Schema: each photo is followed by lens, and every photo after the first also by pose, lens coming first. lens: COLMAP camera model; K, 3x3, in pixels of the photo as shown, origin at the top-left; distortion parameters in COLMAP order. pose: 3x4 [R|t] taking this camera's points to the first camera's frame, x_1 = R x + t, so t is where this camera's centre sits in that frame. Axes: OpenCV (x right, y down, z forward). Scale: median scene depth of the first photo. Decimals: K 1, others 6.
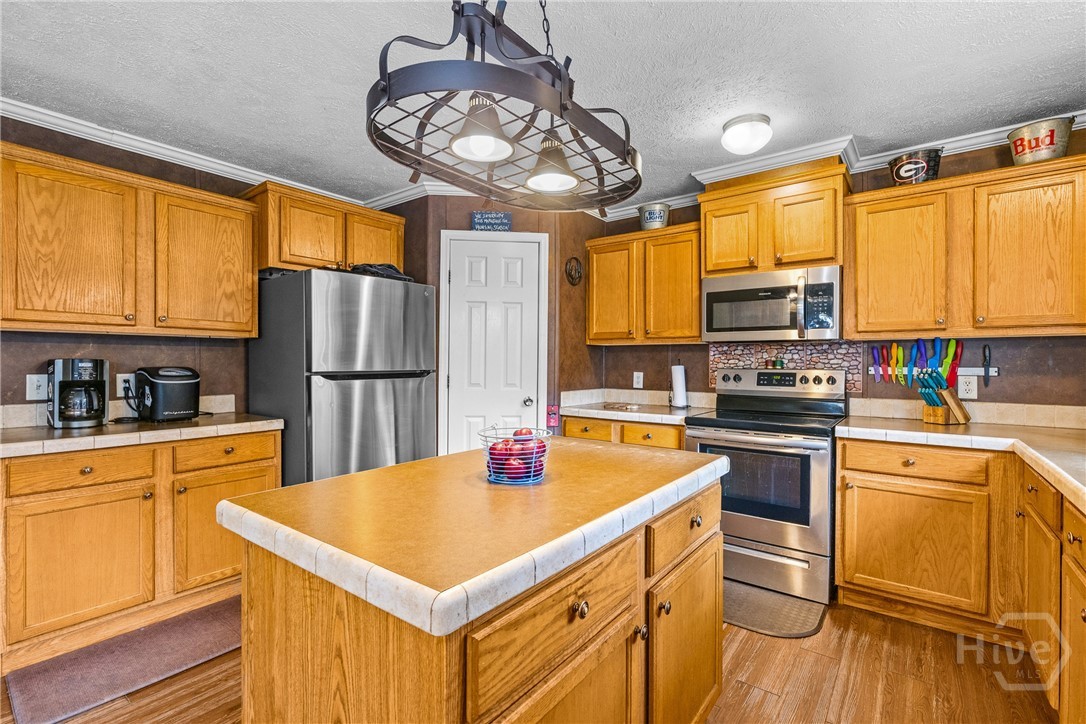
lens RADIAL K [[492.3, 0, 539.4], [0, 492.3, 364.9], [0, 0, 1]] dist [-0.006981, 0.000011]
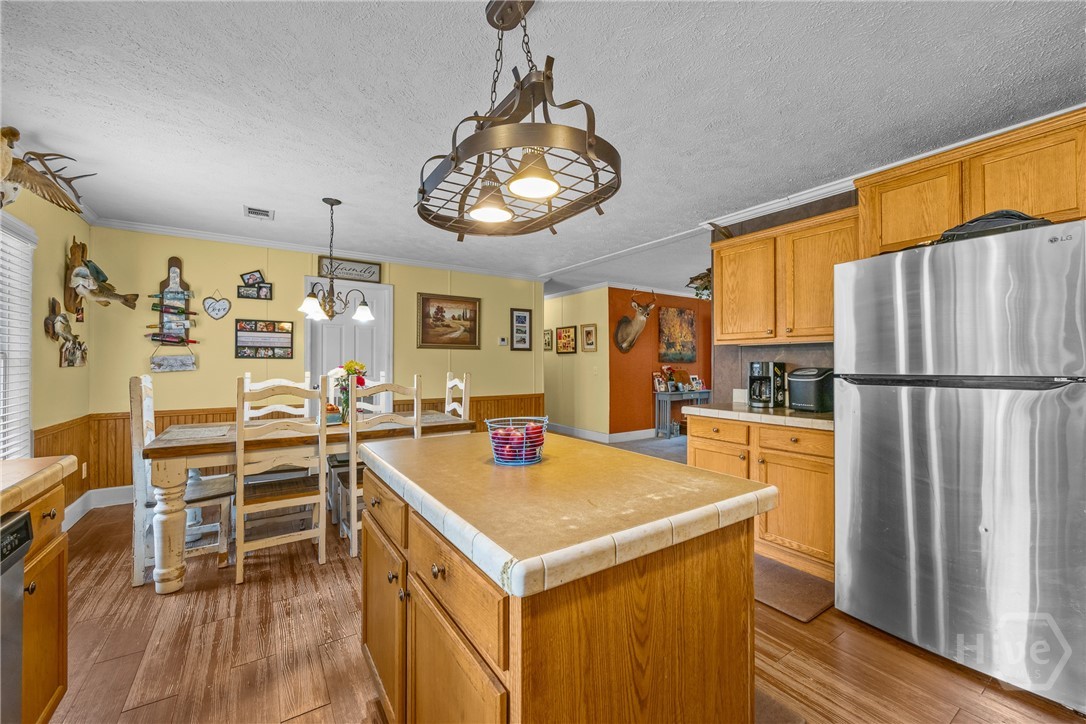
lens RADIAL K [[438.0, 0, 561.8], [0, 438.0, 361.6], [0, 0, 1]] dist [-0.001548, 0.000791]
pose [[-0.299442, -0.006961, -0.954089, 0.467480], [-0.005042, 0.999971, -0.005714, -0.001990], [0.954101, 0.003099, -0.299468, 0.709782]]
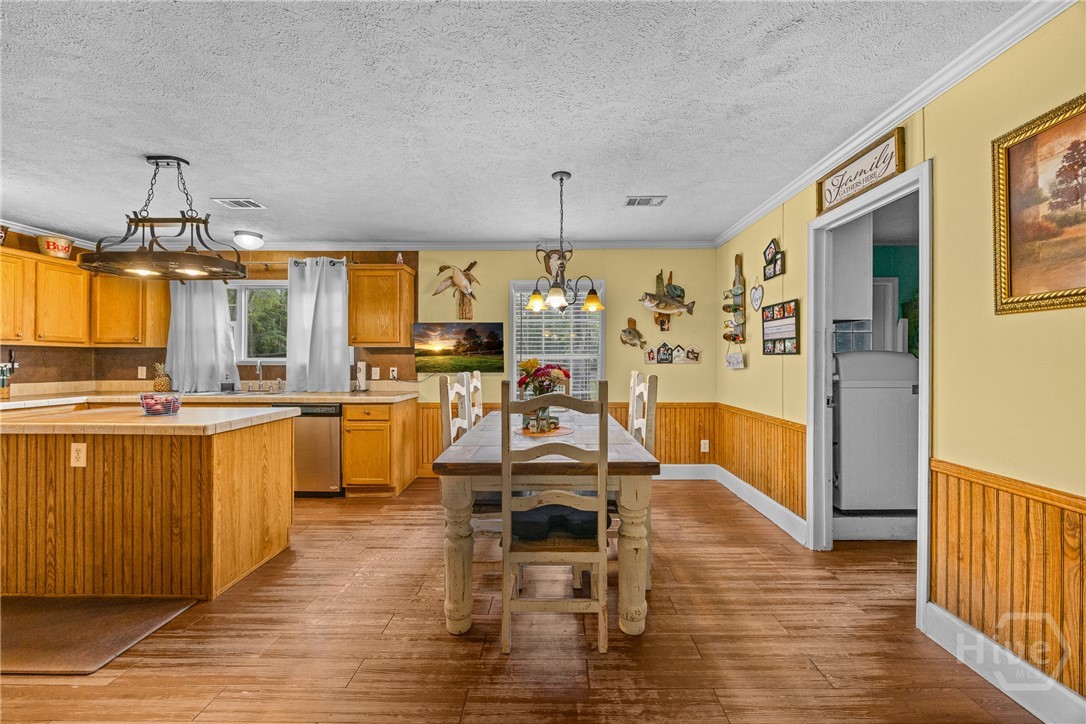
lens RADIAL K [[415.8, 0, 553.1], [0, 415.8, 358.9], [0, 0, 1]] dist [-0.003777, -0.000751]
pose [[-0.608468, 0.000039, 0.793578, -1.252617], [0.000669, 1.000000, 0.000464, -0.006533], [-0.793578, 0.000813, -0.608468, 0.371057]]
